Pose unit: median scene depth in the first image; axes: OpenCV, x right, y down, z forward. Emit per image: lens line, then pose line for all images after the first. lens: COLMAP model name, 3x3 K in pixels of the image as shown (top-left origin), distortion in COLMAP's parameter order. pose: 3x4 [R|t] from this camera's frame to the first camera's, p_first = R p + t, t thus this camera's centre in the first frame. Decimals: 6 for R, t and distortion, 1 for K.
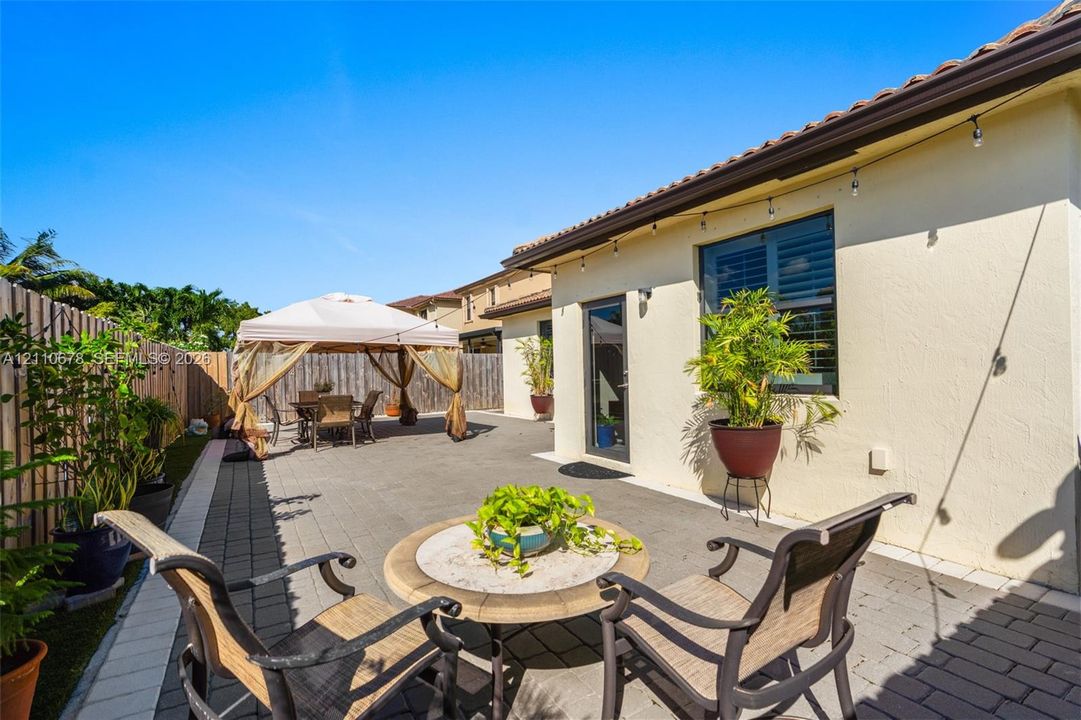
lens RADIAL K [[478.0, 0, 540.5], [0, 478.0, 360.0], [0, 0, 1]] dist [0.000559, 0.000200]
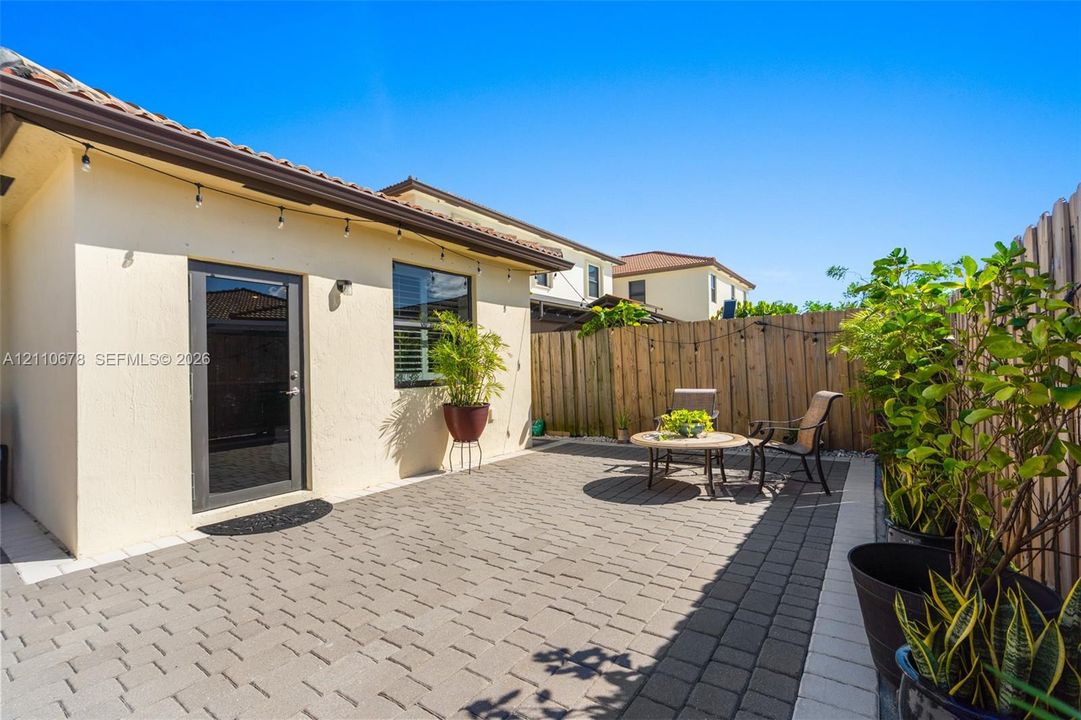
lens RADIAL K [[482.4, 0, 540.5], [0, 482.4, 360.0], [0, 0, 1]] dist [-0.002213, 0.000410]
pose [[-0.387563, 0.075844, 0.918718, -1.223555], [0.045341, 0.996972, -0.063177, 0.122561], [-0.920728, 0.017170, -0.389828, 1.648368]]
